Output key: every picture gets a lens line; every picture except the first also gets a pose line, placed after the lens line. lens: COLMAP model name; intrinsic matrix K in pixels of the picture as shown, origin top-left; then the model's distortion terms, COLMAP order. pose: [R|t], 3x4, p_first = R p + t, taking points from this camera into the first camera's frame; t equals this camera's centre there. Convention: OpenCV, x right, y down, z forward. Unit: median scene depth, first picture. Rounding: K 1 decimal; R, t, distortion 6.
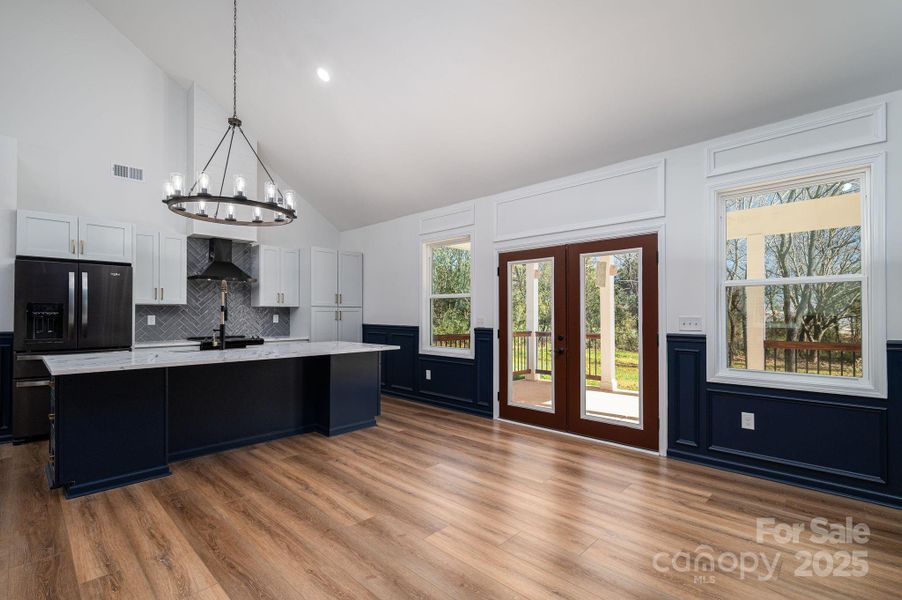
lens RADIAL K [[419.2, 0, 422.7], [0, 419.2, 308.0], [0, 0, 1]] dist [-0.003062, 0.000564]
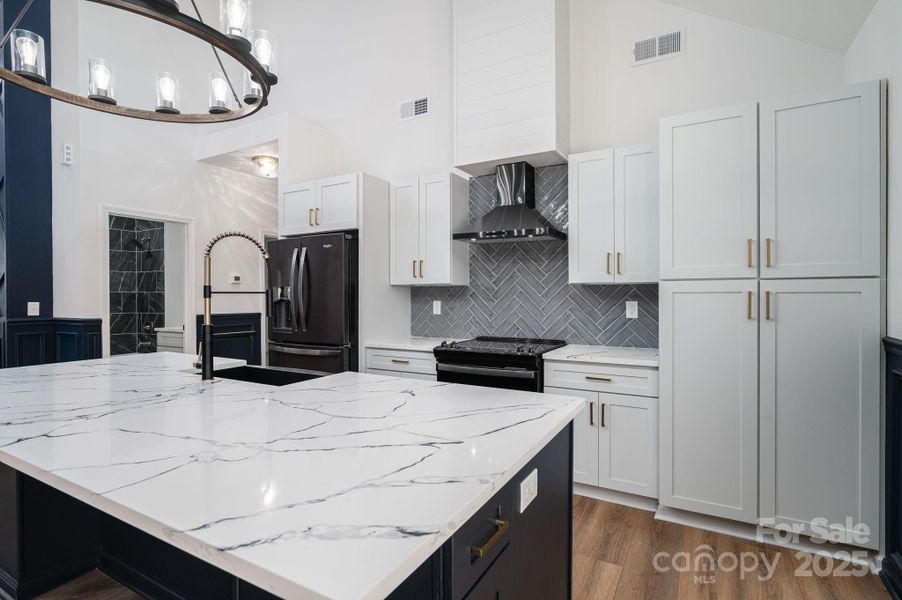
lens RADIAL K [[442.2, 0, 466.9], [0, 442.2, 294.7], [0, 0, 1]] dist [0.000998, 0.000847]
pose [[0.281302, -0.001504, -0.959618, 0.084811], [0.016613, 0.999857, 0.003302, 0.006687], [0.959476, -0.016871, 0.281286, 0.954128]]
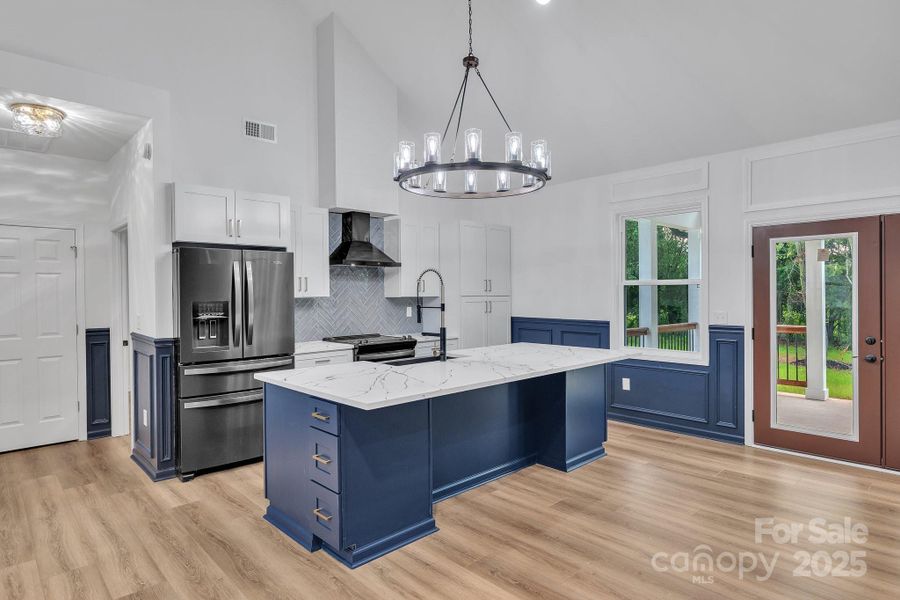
lens RADIAL K [[508.2, 0, 422.1], [0, 508.2, 296.1], [0, 0, 1]] dist [0.014668, -0.000861]
pose [[0.998954, -0.008467, -0.044926, -0.390647], [0.009360, 0.999762, 0.019702, -0.031396], [0.044748, -0.020102, 0.998796, 0.052201]]
